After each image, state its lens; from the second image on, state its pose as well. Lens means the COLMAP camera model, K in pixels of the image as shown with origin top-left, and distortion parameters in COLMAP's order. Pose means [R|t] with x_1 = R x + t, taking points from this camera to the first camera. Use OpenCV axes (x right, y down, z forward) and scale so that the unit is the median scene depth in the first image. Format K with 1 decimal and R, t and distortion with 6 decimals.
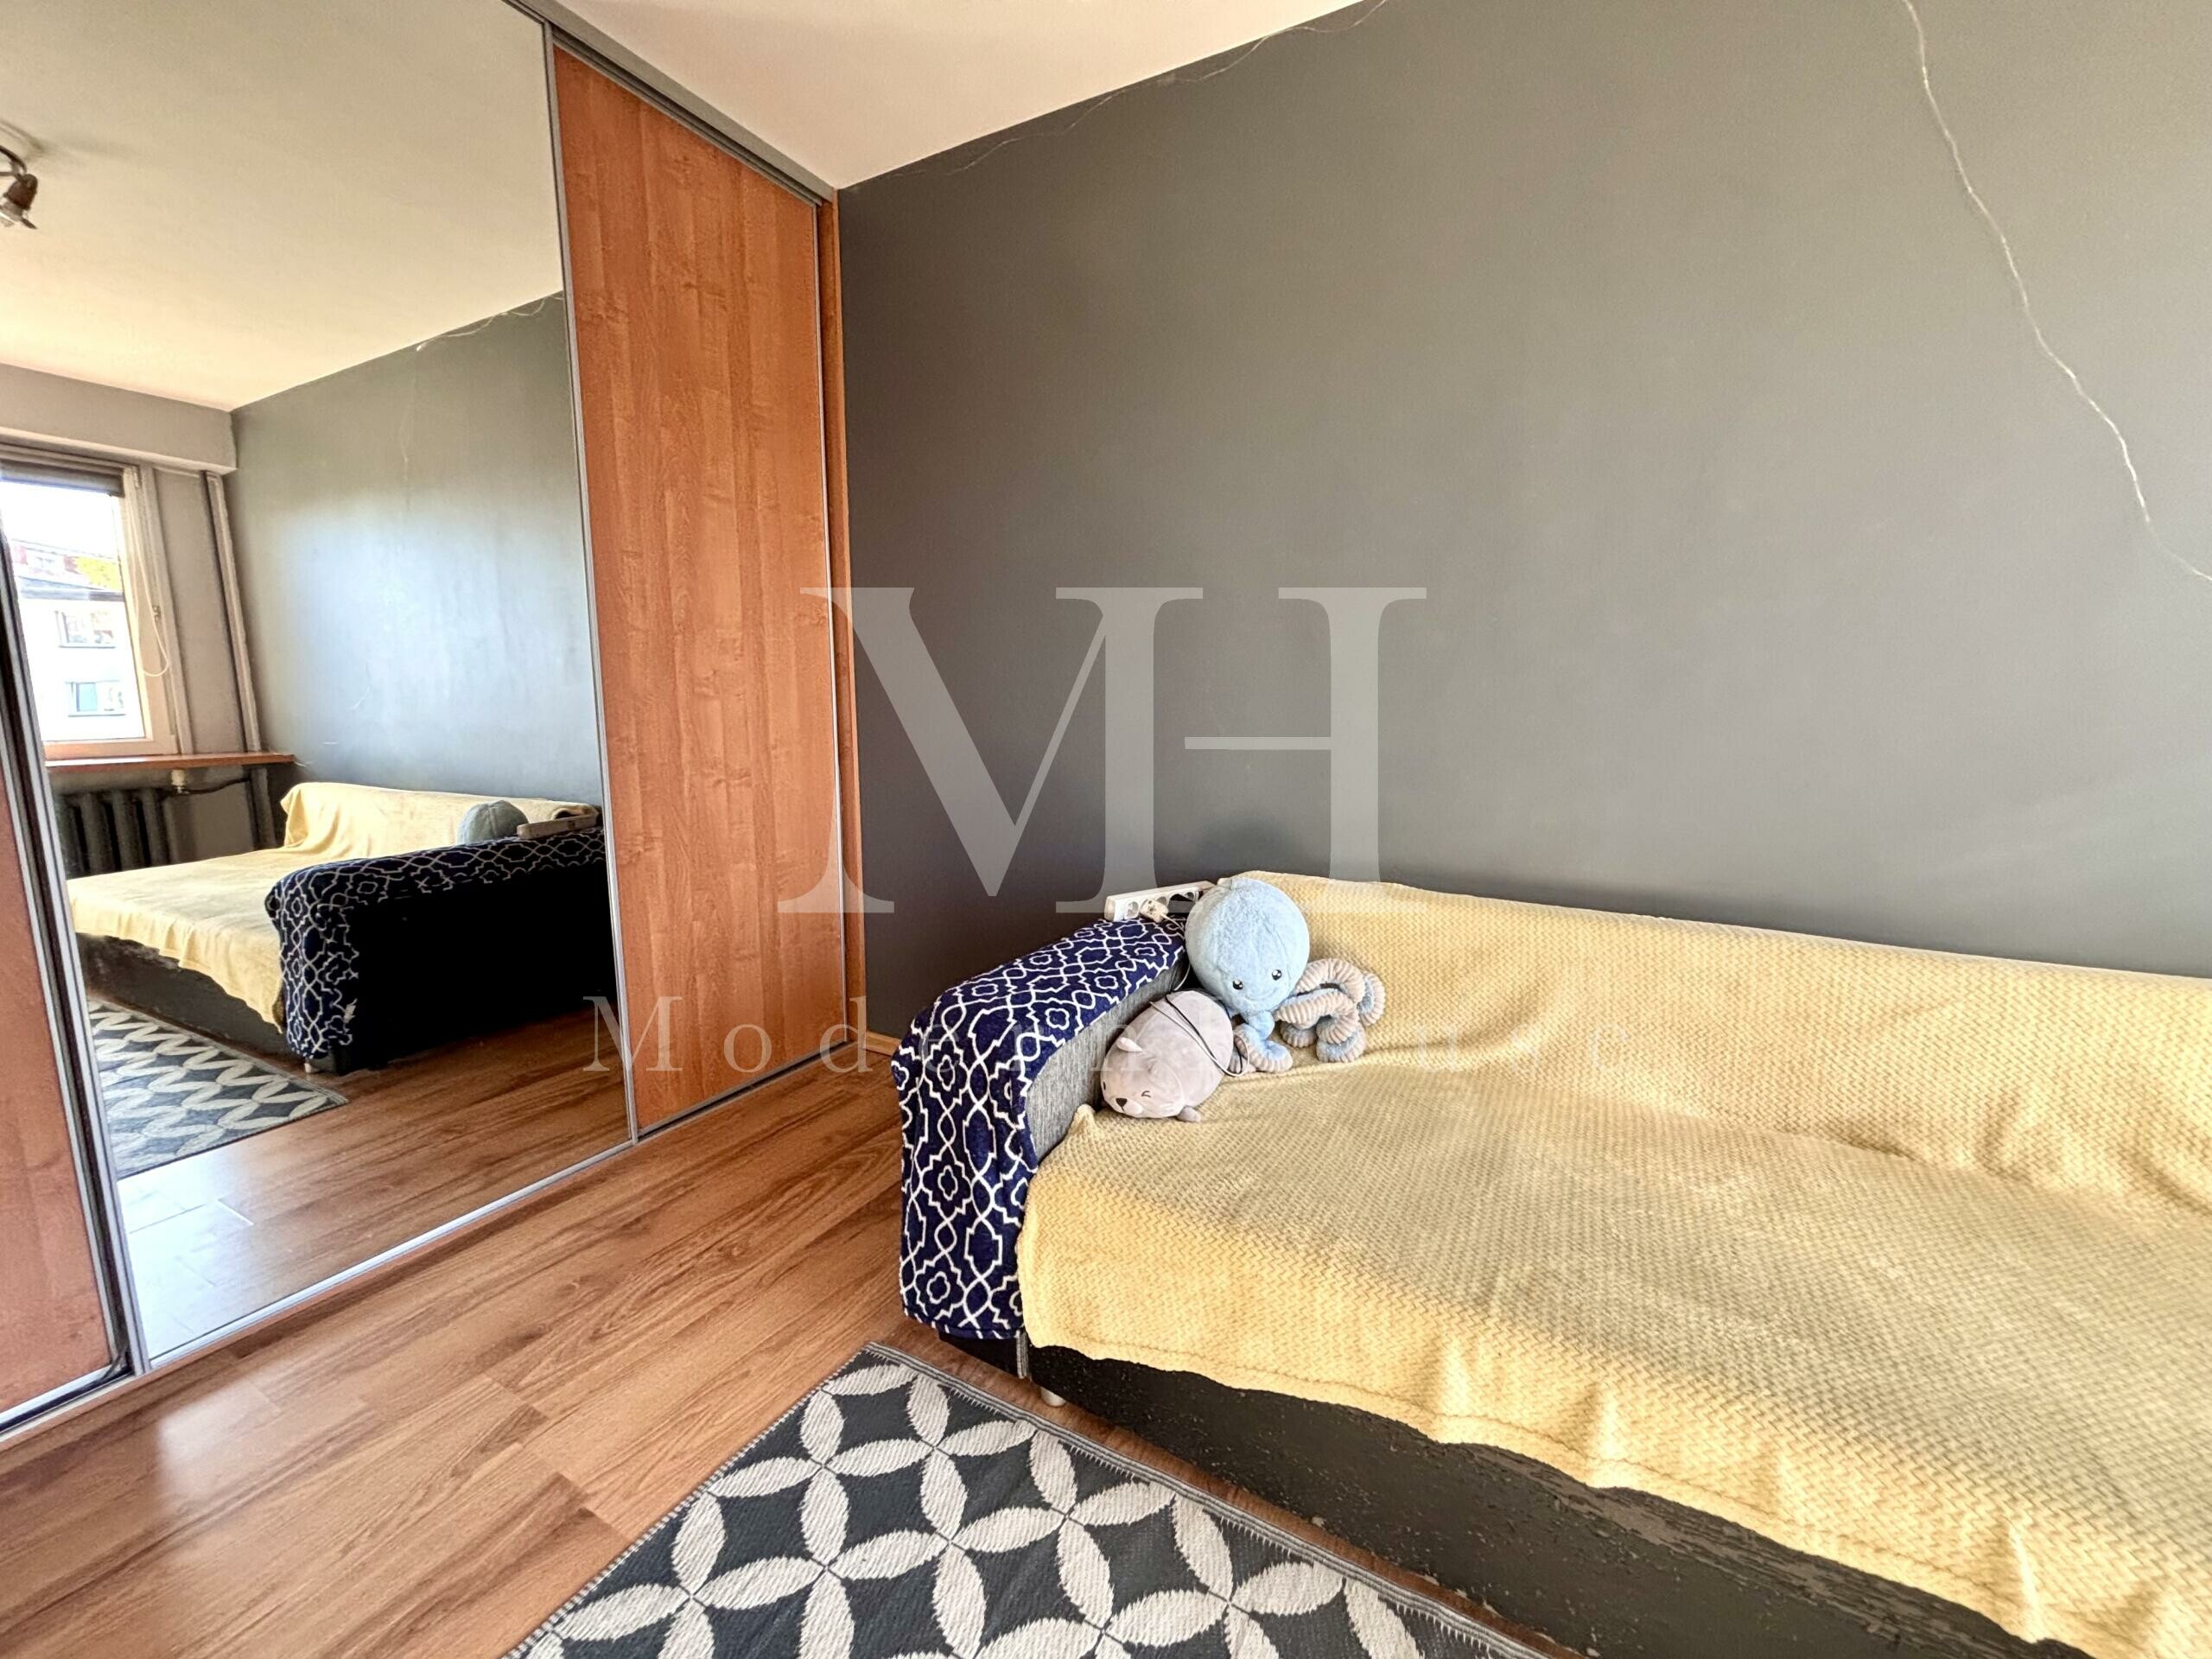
lens RADIAL K [[890.2, 0, 1095.8], [0, 890.2, 826.9], [0, 0, 1]] dist [-0.025228, 0.013249]
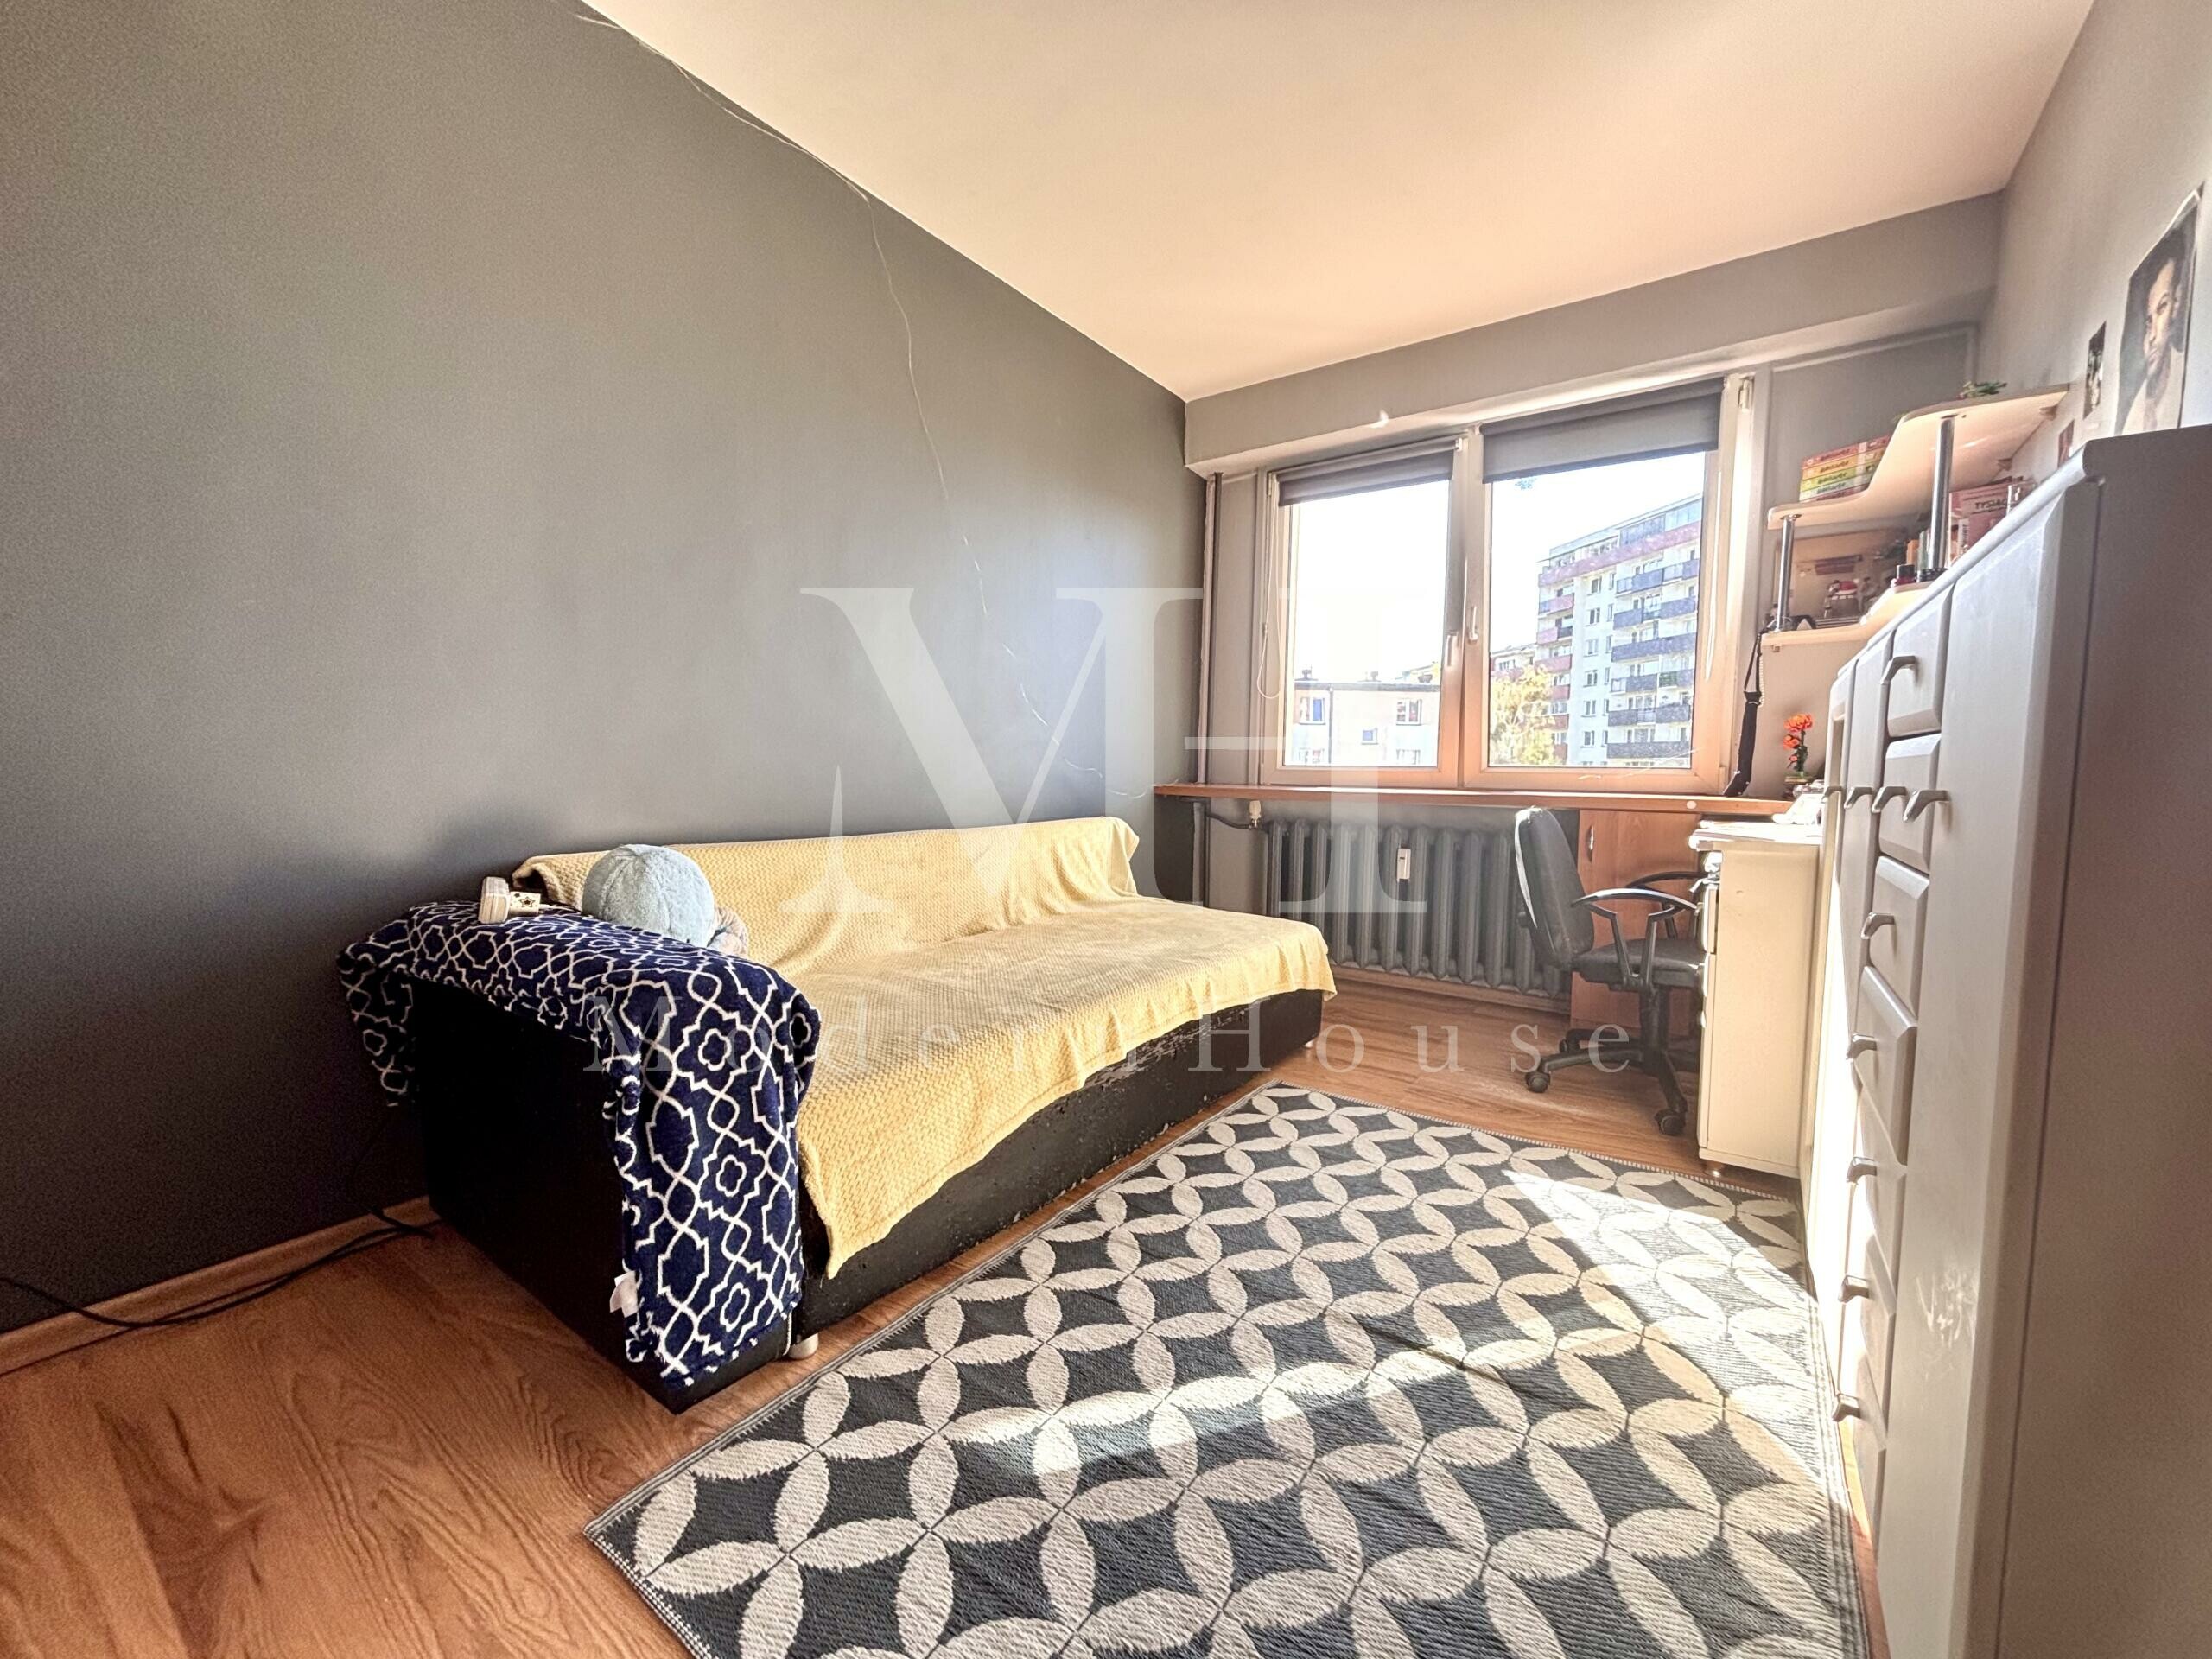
lens RADIAL K [[890.2, 0, 1095.8], [0, 890.2, 826.9], [0, 0, 1]] dist [-0.025228, 0.013249]
pose [[0.111098, -0.072743, 0.991144, -0.982629], [0.145661, 0.987739, 0.056166, 0.080569], [-0.983077, 0.138131, 0.120332, 0.533787]]
